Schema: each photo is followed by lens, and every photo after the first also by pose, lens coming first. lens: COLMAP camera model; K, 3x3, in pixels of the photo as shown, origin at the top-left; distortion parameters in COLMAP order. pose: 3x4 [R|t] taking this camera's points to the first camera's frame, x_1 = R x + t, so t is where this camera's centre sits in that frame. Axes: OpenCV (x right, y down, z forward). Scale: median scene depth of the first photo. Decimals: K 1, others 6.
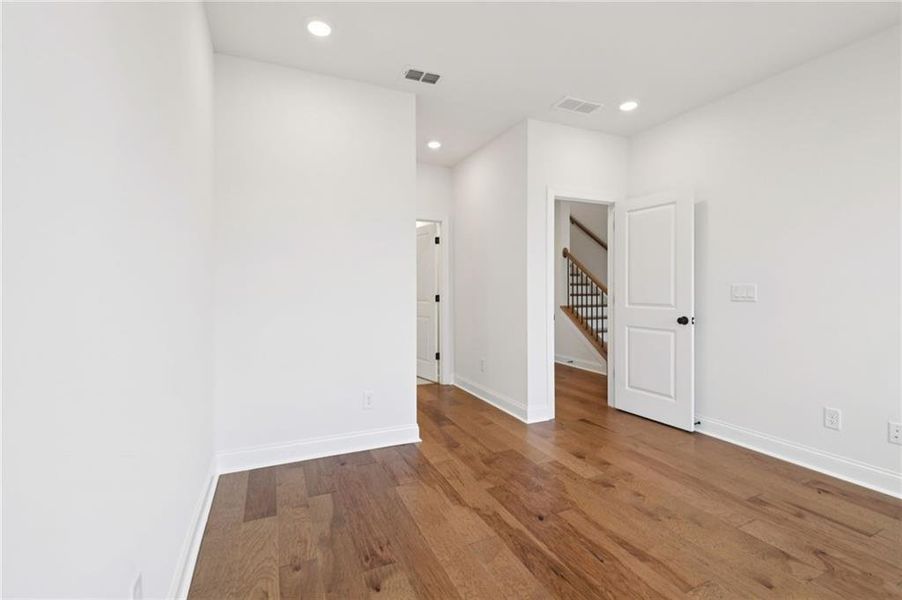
lens RADIAL K [[409.9, 0, 460.5], [0, 409.9, 295.0], [0, 0, 1]] dist [0.003086, -0.002121]
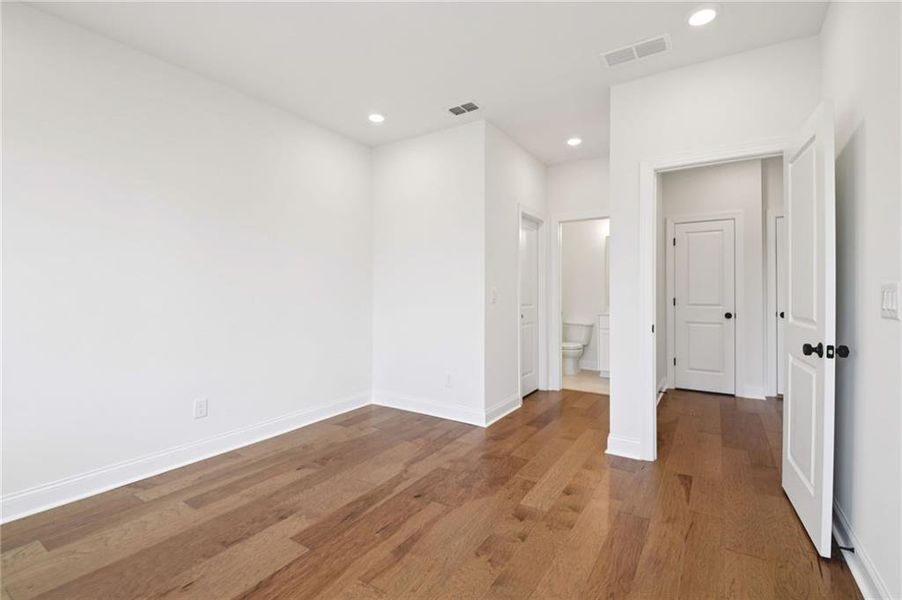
lens RADIAL K [[409.9, 0, 451.1], [0, 409.9, 294.9], [0, 0, 1]] dist [0.003086, -0.002121]
pose [[0.535402, 0.010871, -0.844527, 1.049357], [-0.018743, 0.999824, 0.000988, -0.003494], [0.844389, 0.015300, 0.535512, 0.422717]]
